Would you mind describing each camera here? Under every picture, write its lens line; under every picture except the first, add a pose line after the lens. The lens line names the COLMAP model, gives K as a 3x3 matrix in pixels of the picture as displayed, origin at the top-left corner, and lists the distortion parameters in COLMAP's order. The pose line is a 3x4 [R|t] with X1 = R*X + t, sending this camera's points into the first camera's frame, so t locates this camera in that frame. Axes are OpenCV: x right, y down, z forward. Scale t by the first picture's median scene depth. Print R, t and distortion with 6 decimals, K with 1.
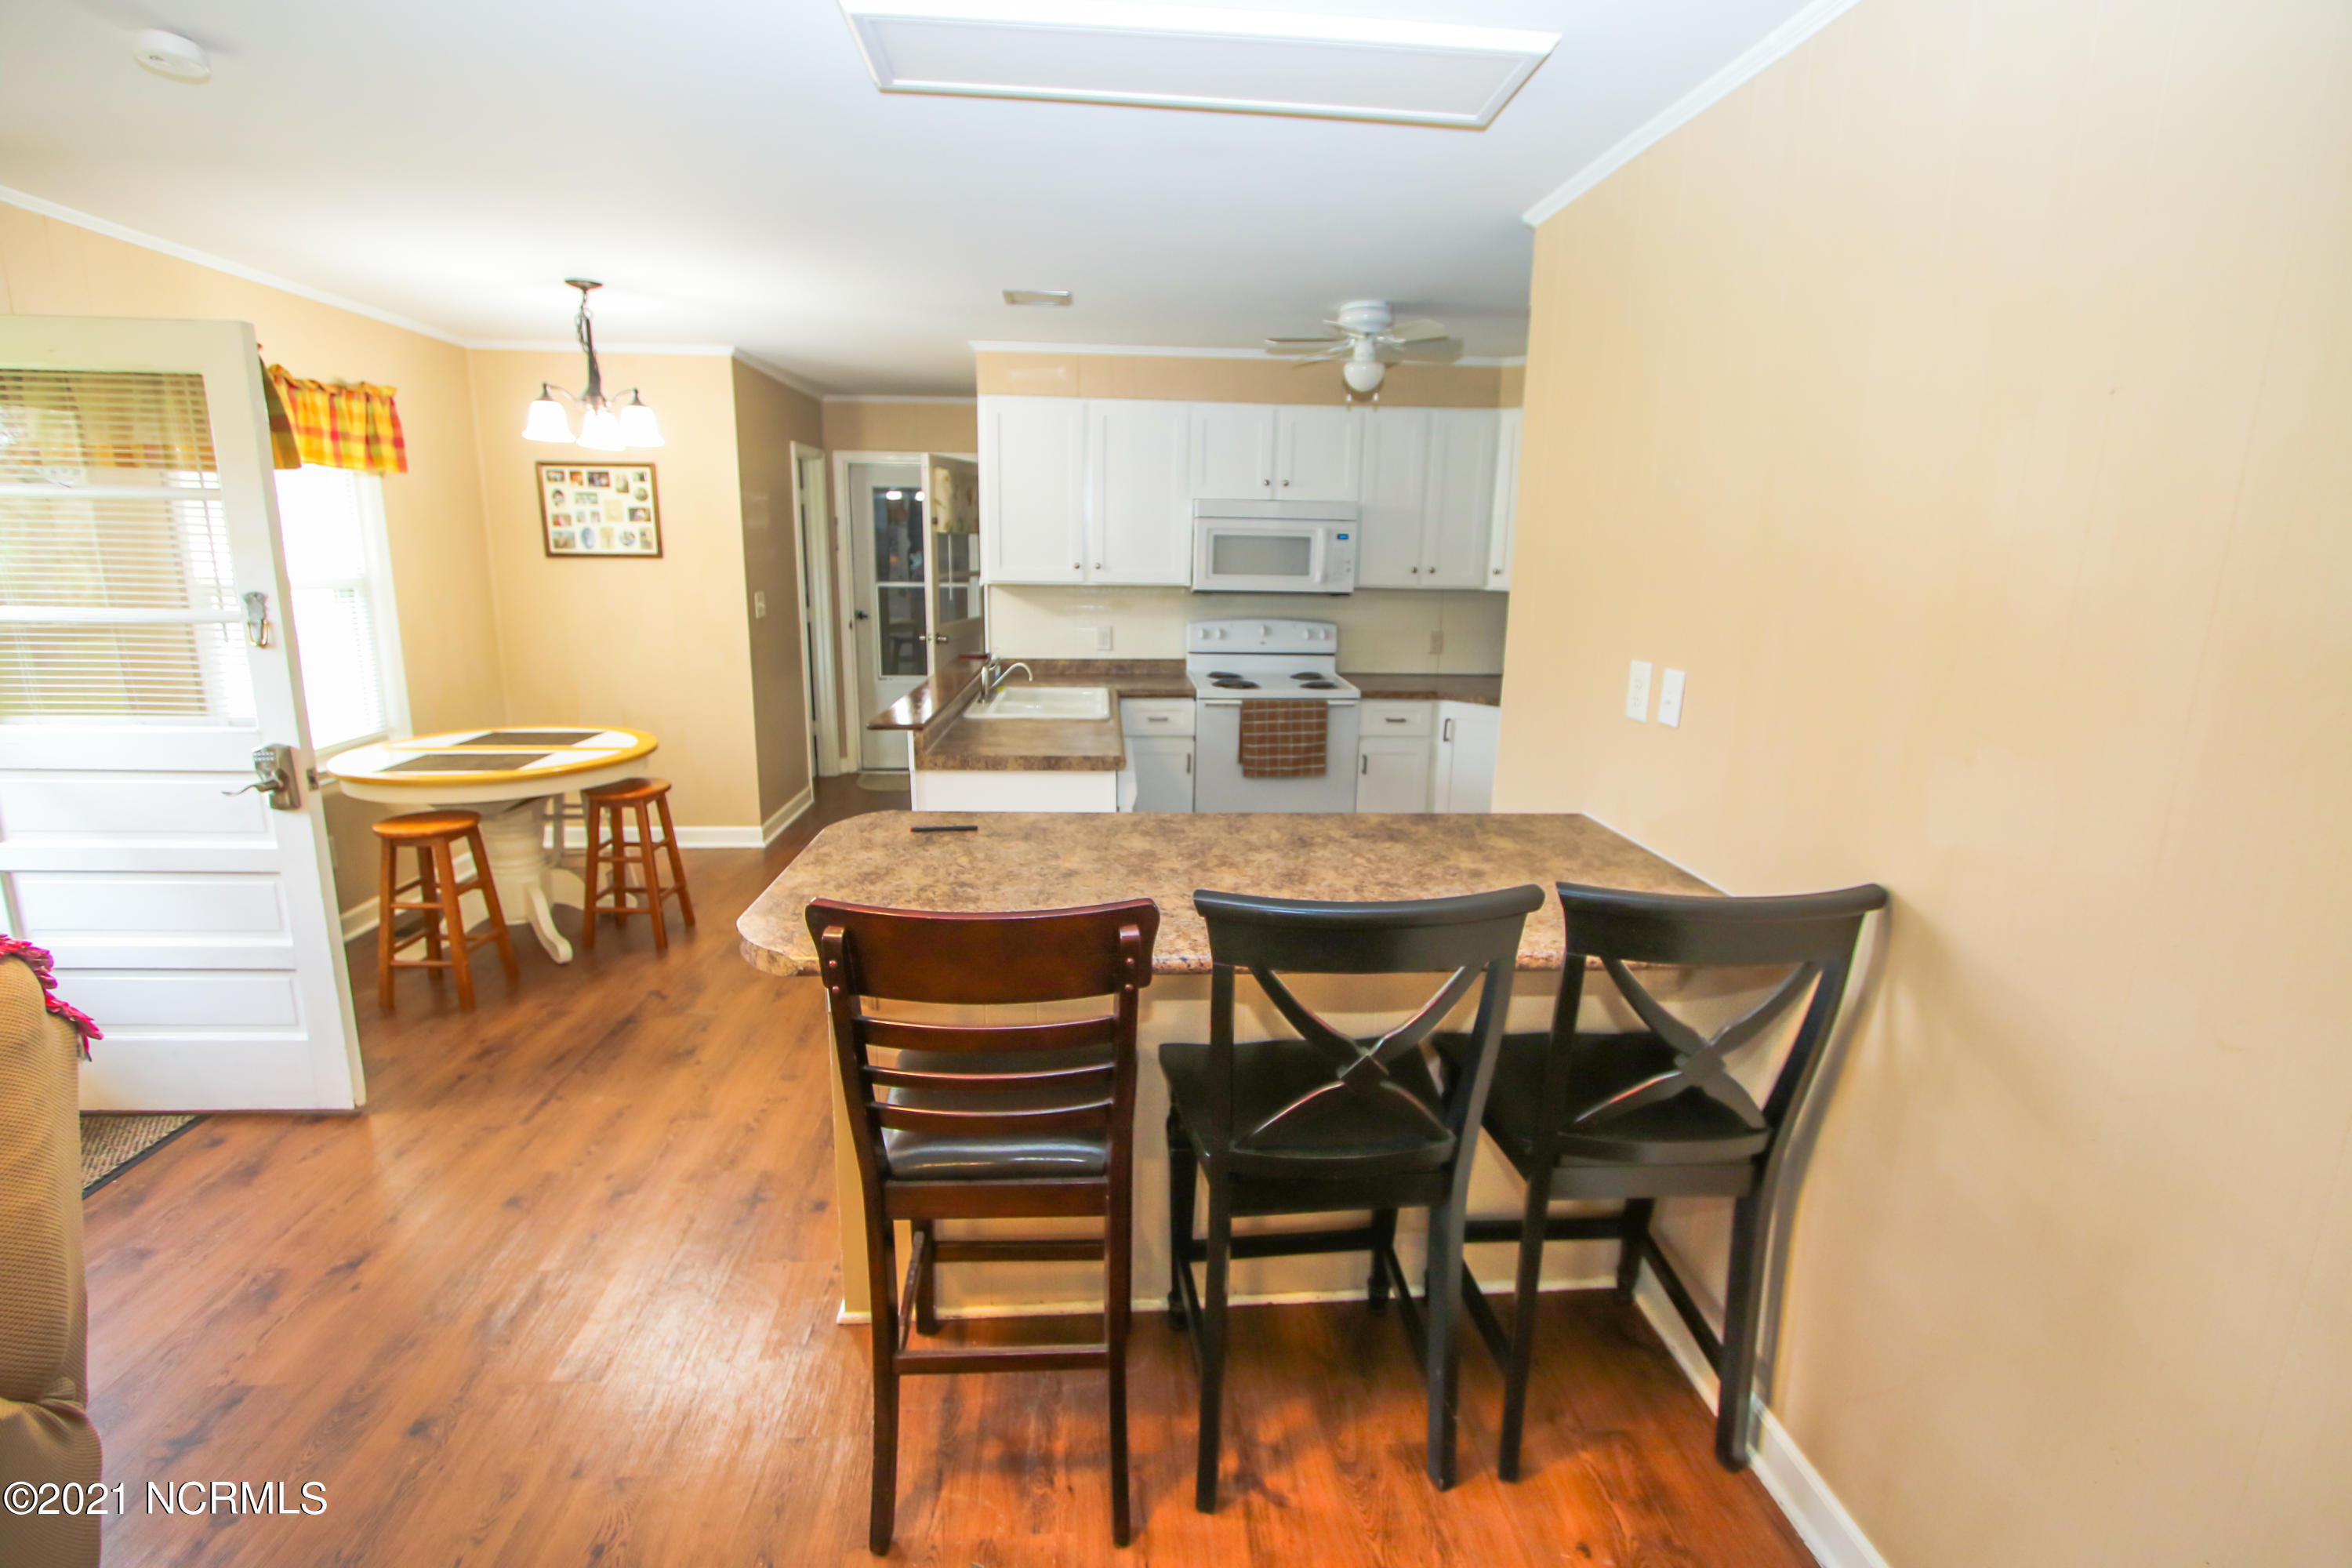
lens RADIAL K [[1073.1, 0, 1176.5], [0, 1073.1, 770.1], [0, 0, 1]] dist [-0.015365, 0.000631]
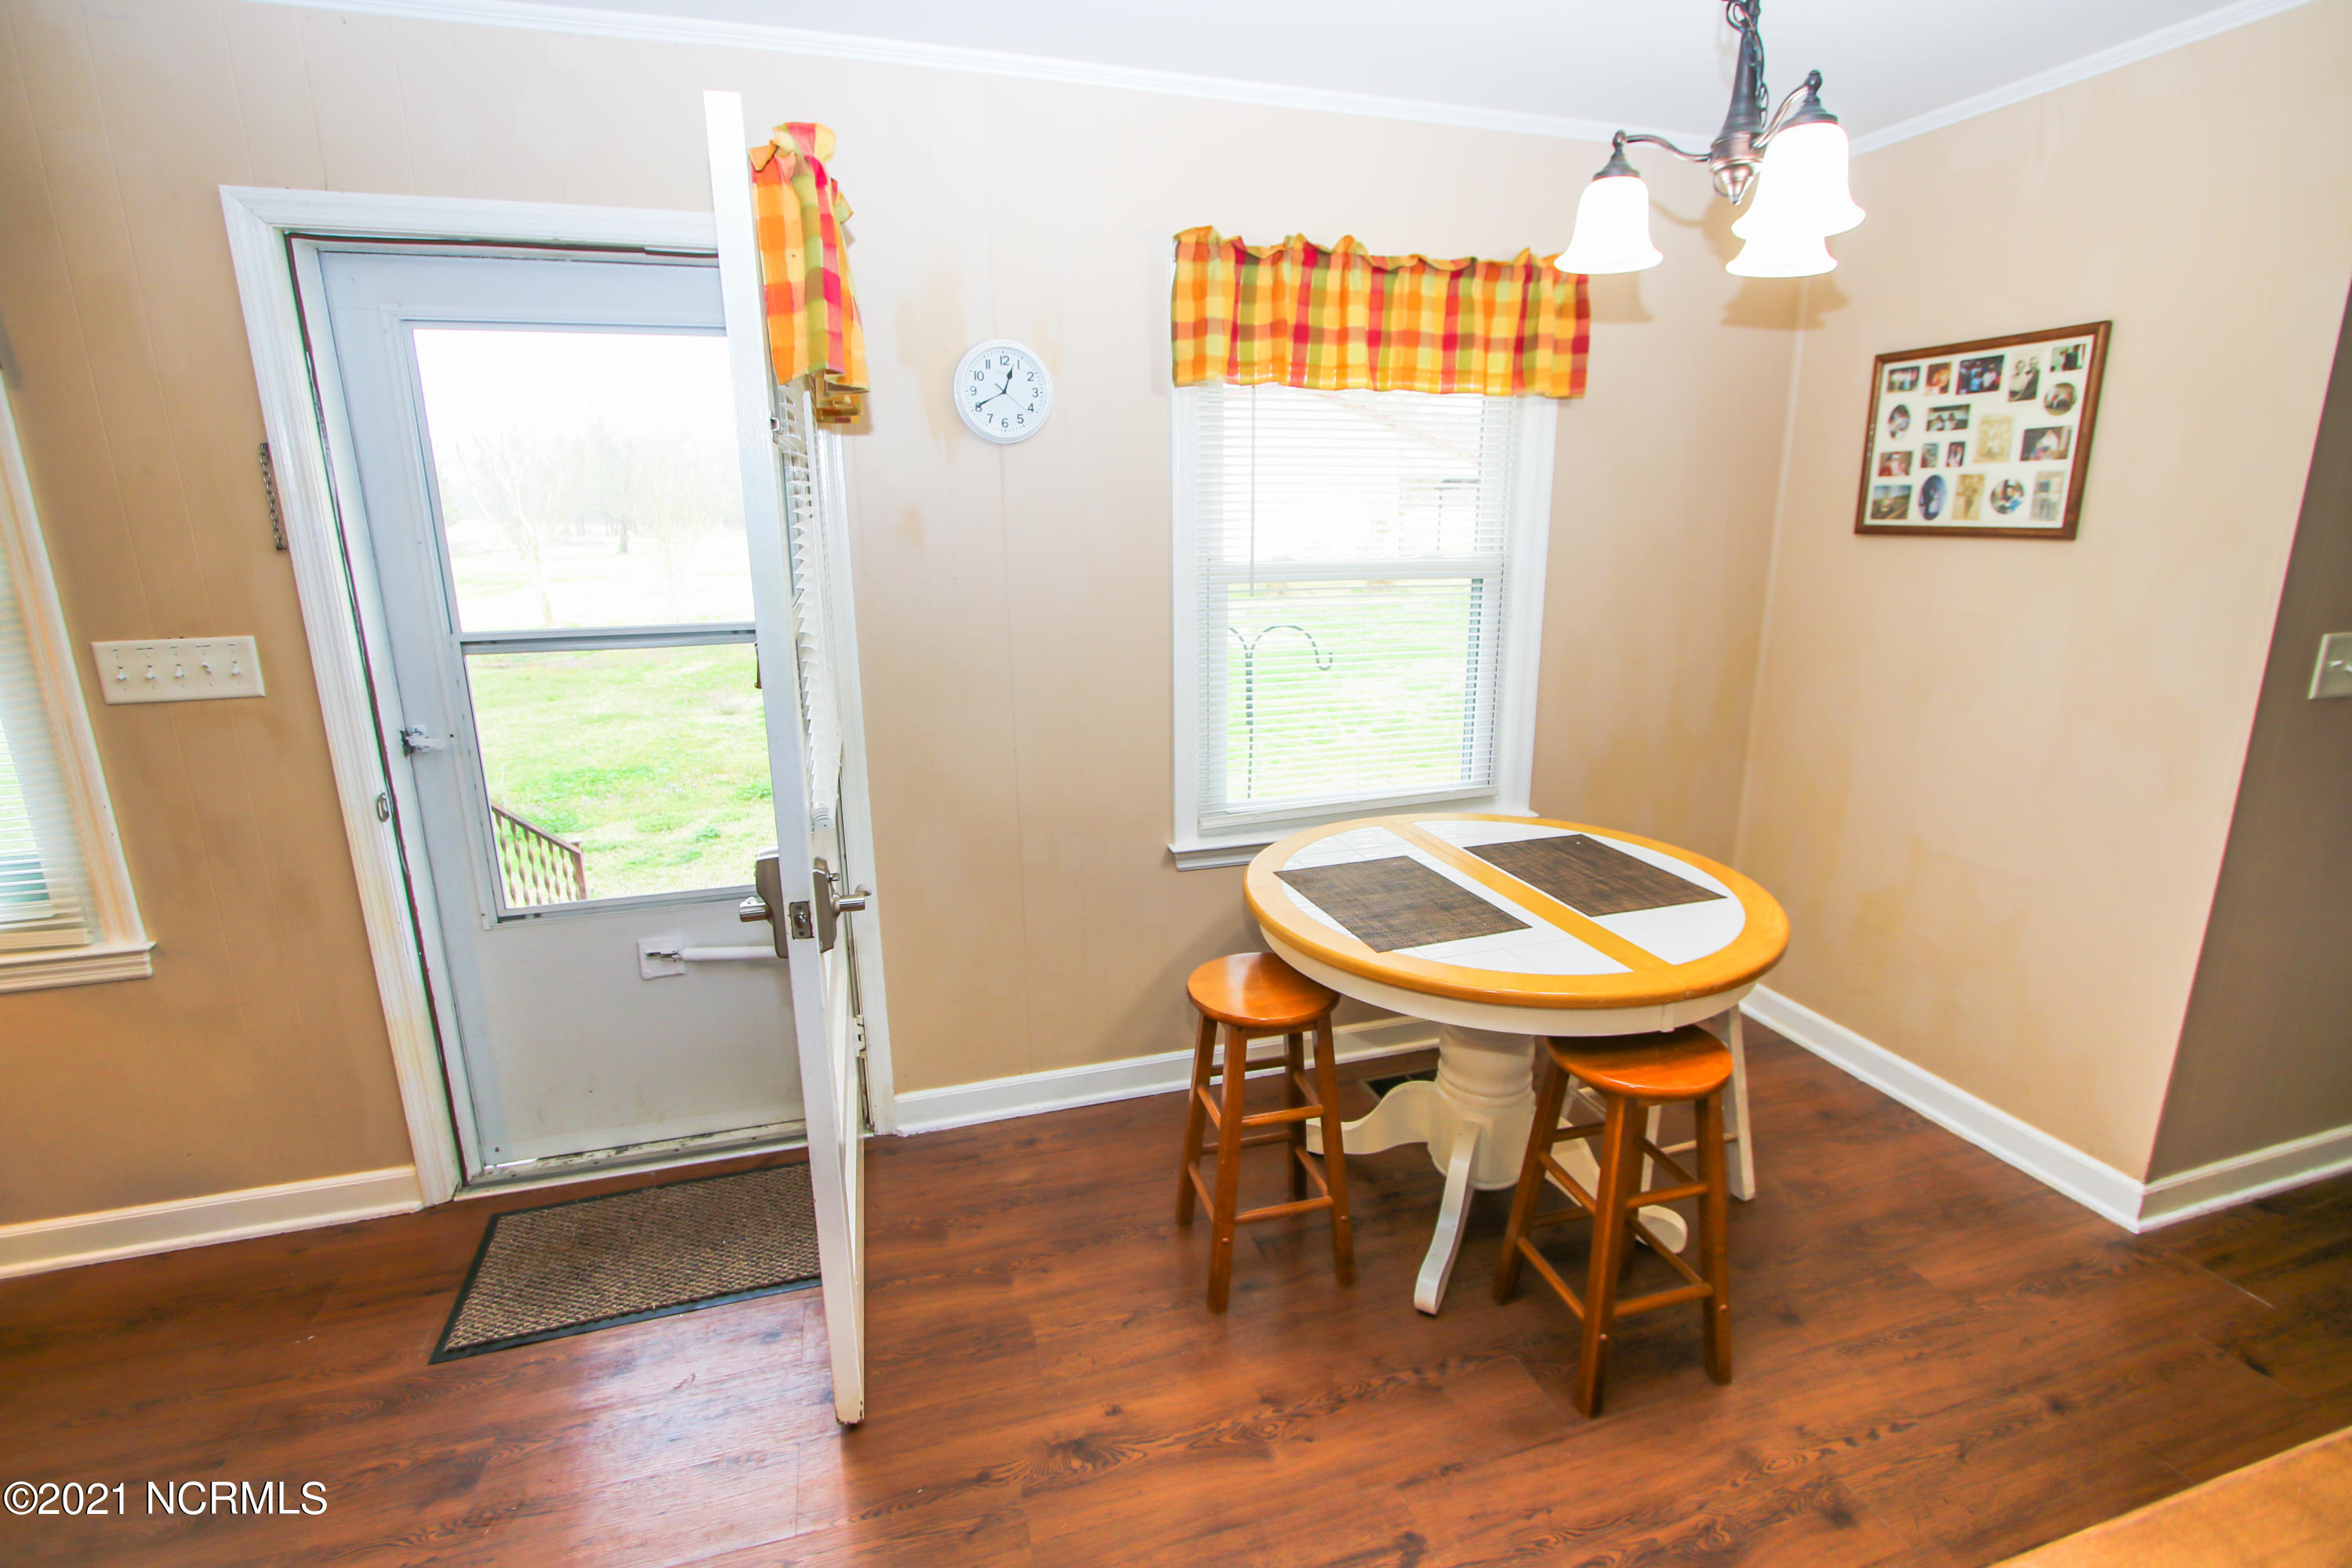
lens RADIAL K [[1073.1, 0, 1176.5], [0, 1073.1, 770.1], [0, 0, 1]] dist [-0.015365, 0.000631]
pose [[0.221565, 0.215760, -0.950977, -0.122874], [-0.189964, 0.966082, 0.174928, -0.113849], [0.956464, 0.141893, 0.255037, 0.553045]]
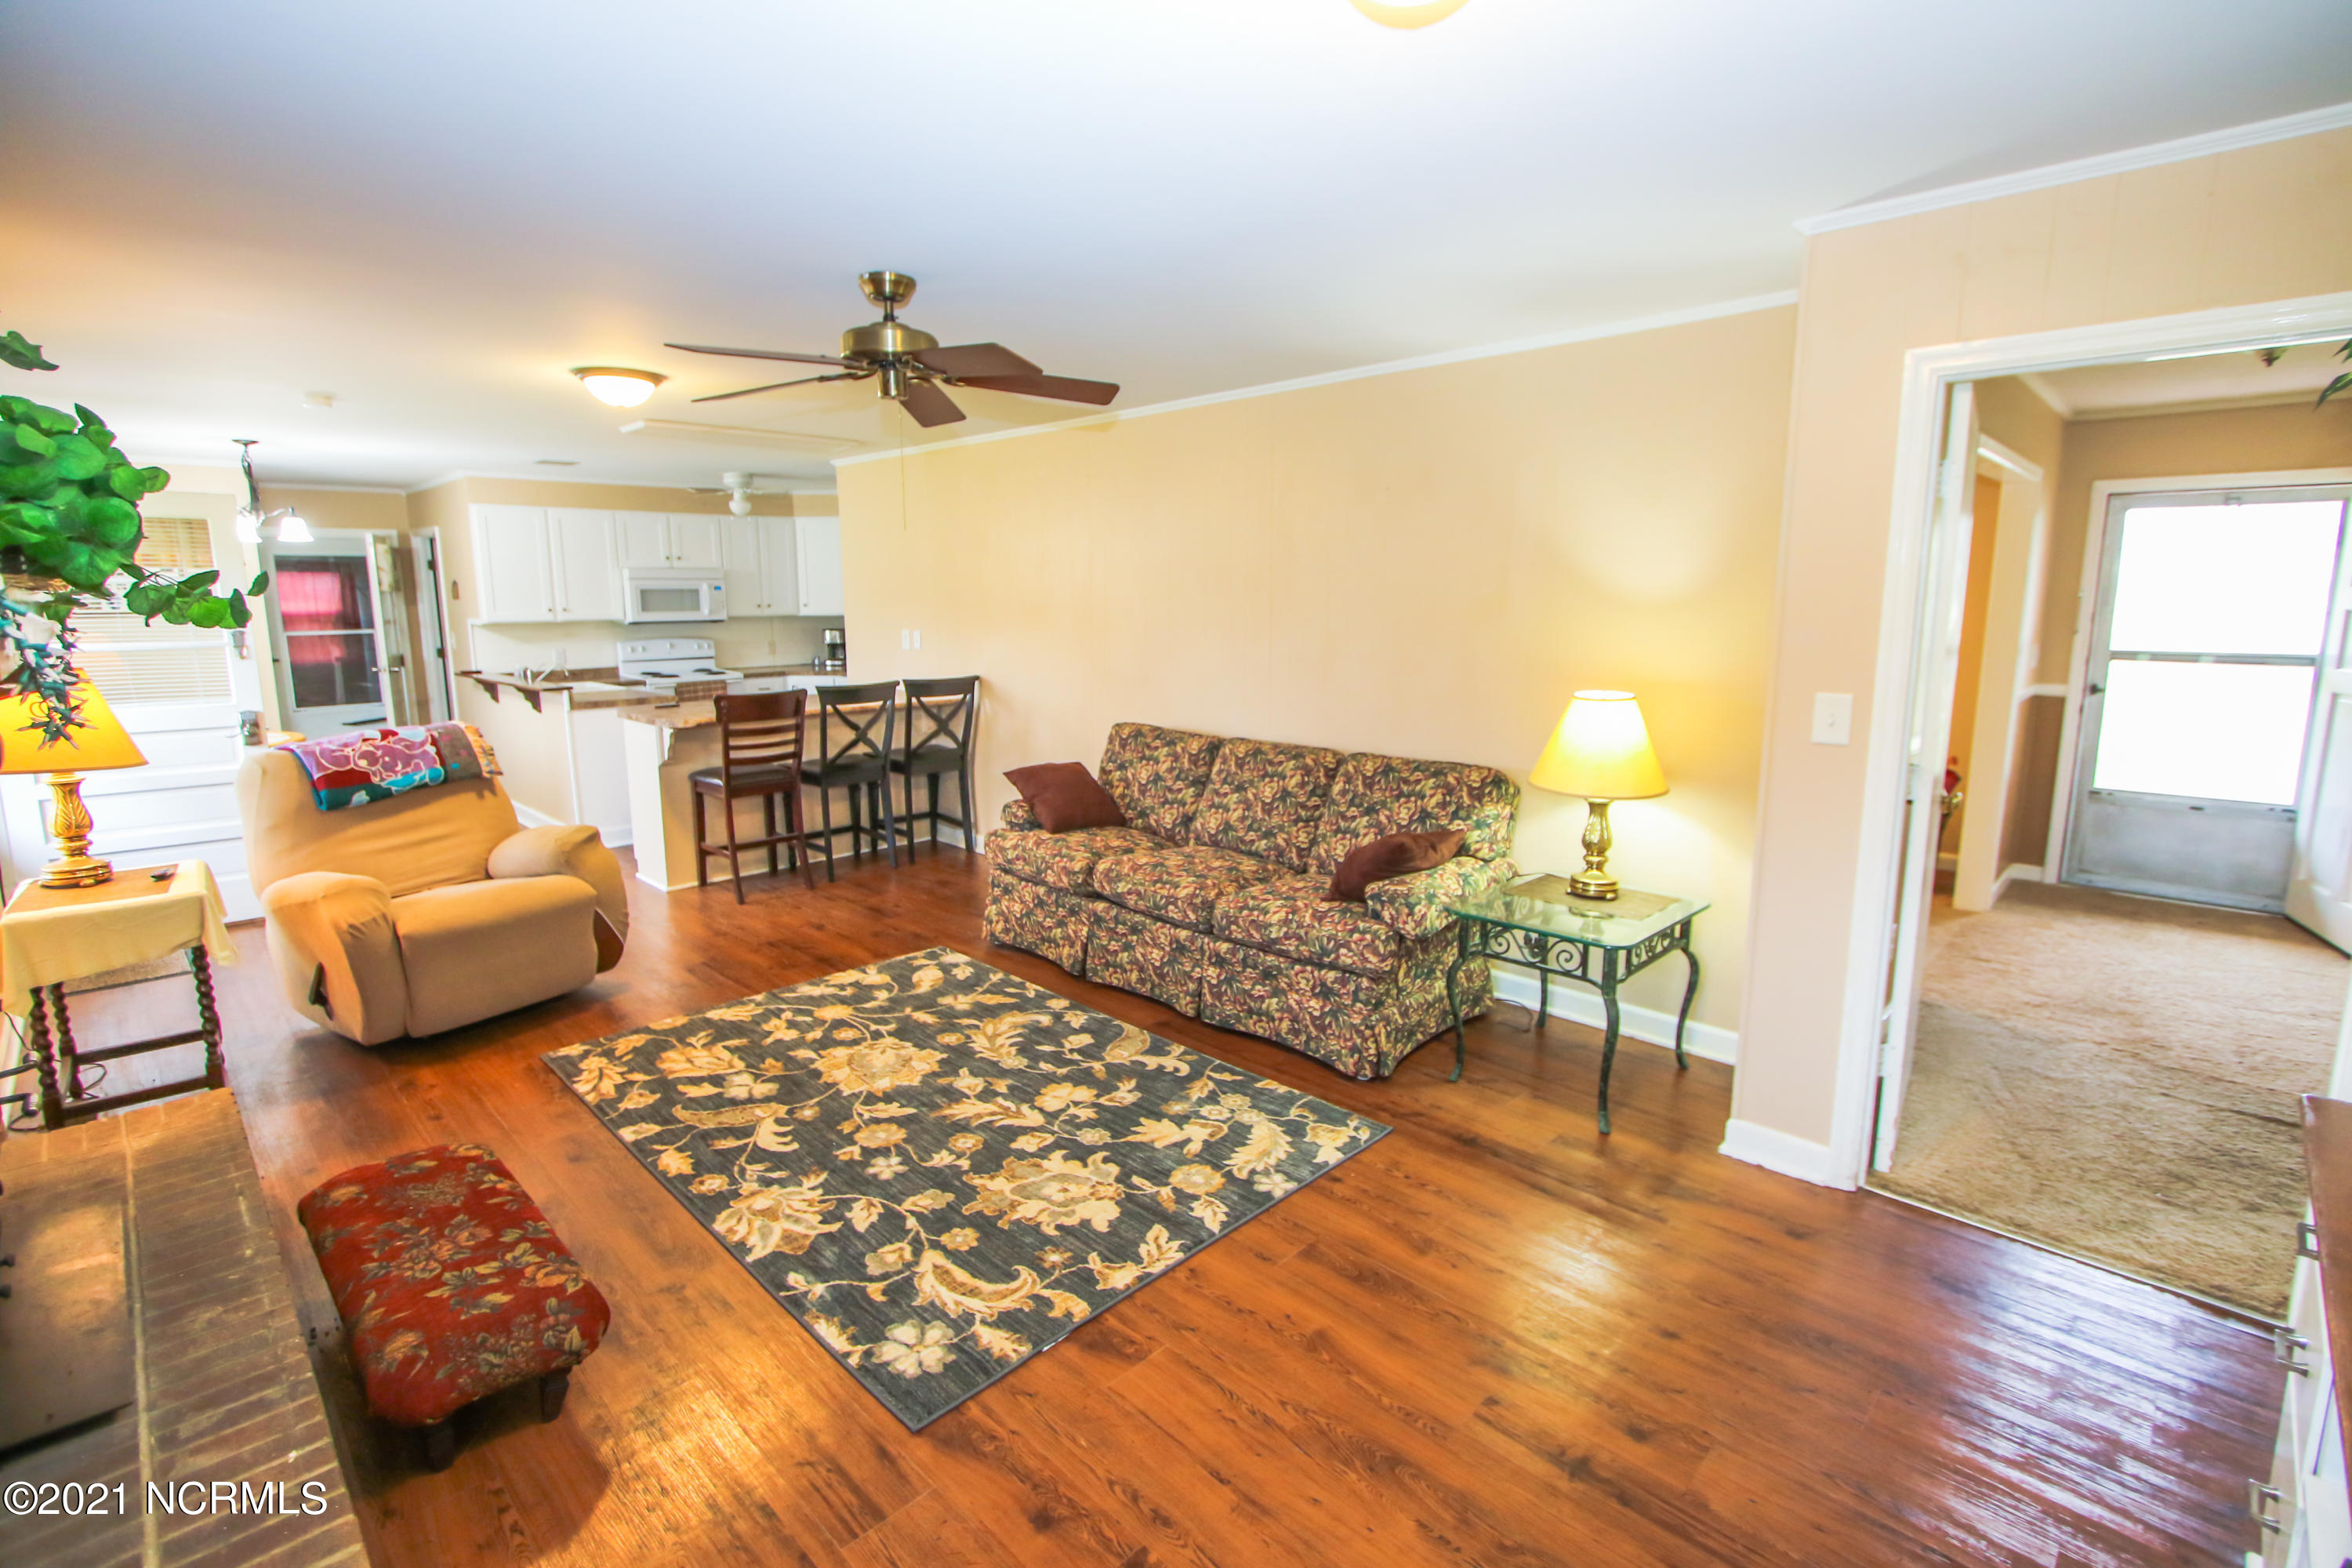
lens RADIAL K [[1074.7, 0, 1176.6], [0, 1074.7, 775.3], [0, 0, 1]] dist [-0.013849, -0.000020]
pose [[0.752619, -0.131611, 0.645169, -0.447581], [0.152983, 0.987959, 0.023076, 0.158550], [-0.640438, 0.081333, 0.763691, -0.791670]]
